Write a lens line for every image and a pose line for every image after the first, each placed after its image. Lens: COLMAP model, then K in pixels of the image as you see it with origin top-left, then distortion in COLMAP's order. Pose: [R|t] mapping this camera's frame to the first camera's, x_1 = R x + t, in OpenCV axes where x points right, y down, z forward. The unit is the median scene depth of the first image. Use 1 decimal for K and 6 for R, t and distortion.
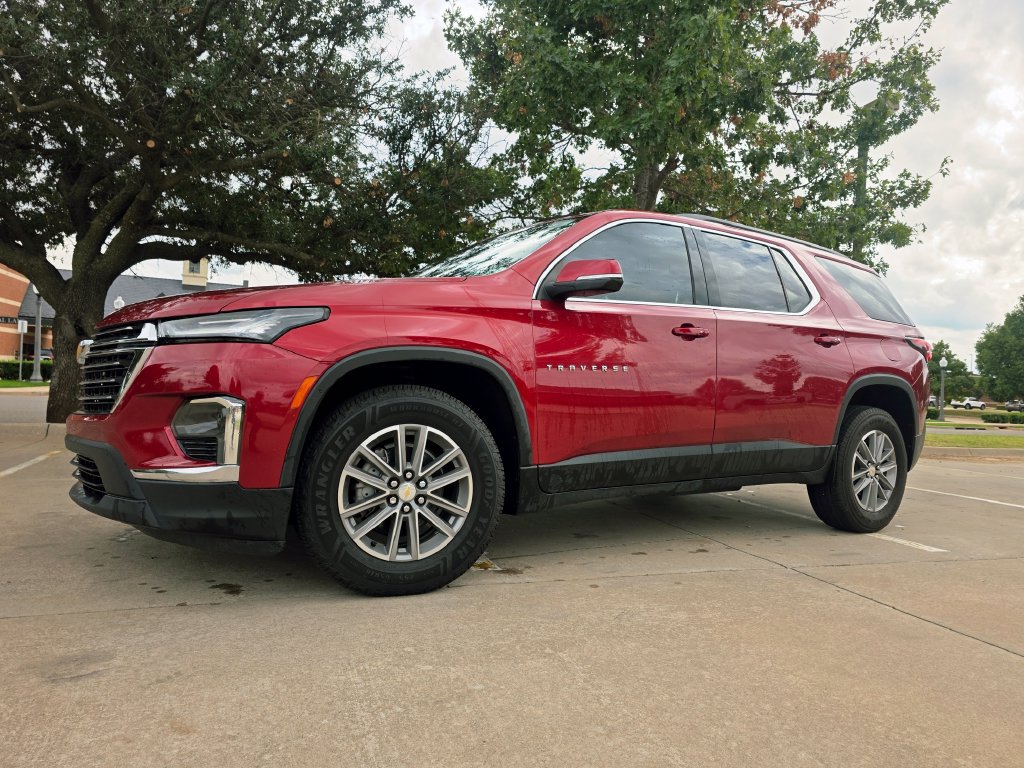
lens RADIAL K [[681.3, 0, 523.5], [0, 681.3, 388.2], [0, 0, 1]] dist [0.049840, -0.039531]
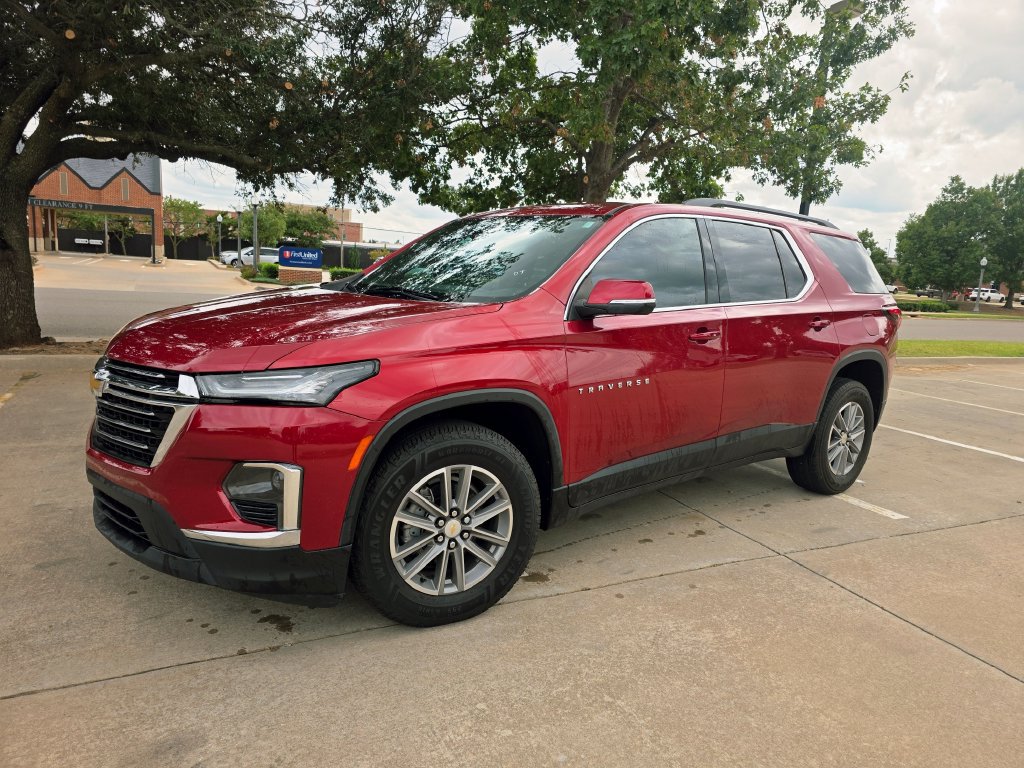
lens RADIAL K [[678.5, 0, 526.9], [0, 678.5, 381.2], [0, 0, 1]] dist [0.051123, -0.040134]
pose [[0.995009, -0.002362, 0.099756, -0.144622], [-0.014349, 0.985943, 0.166463, -0.214486], [-0.098747, -0.167063, 0.980989, 0.019538]]
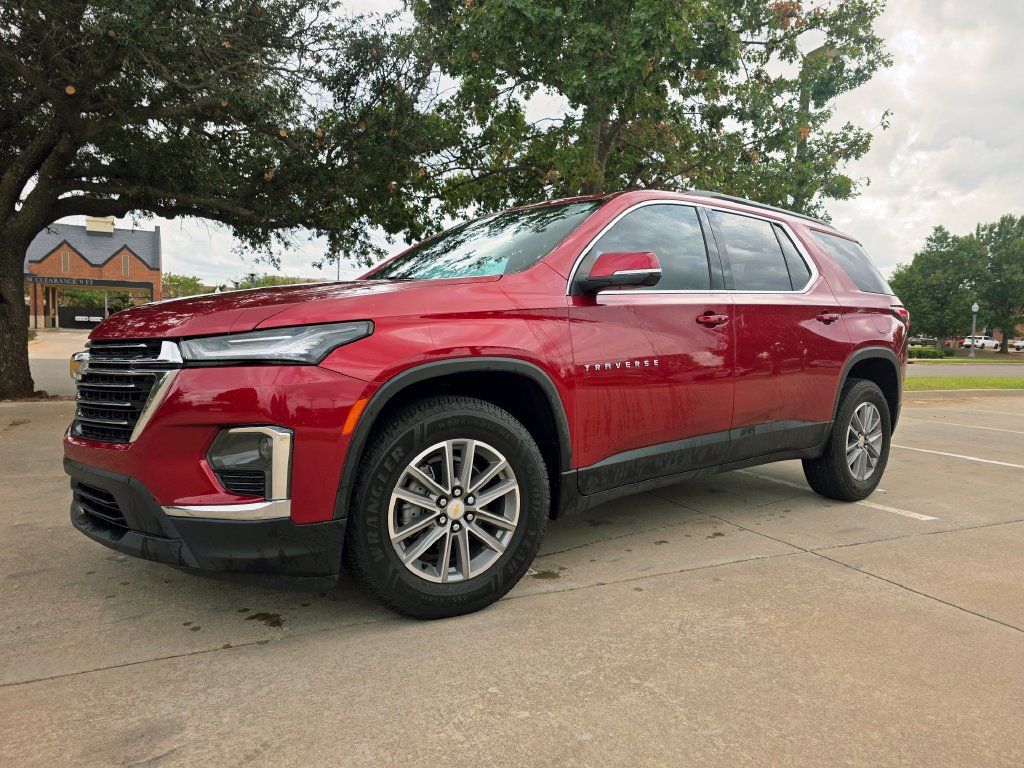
lens RADIAL K [[679.6, 0, 518.7], [0, 679.6, 382.0], [0, 0, 1]] dist [0.049686, -0.039130]
pose [[0.995169, -0.027148, 0.094346, -0.150601], [0.020134, 0.997017, 0.074510, -0.084481], [-0.096088, -0.072250, 0.992747, 0.056910]]
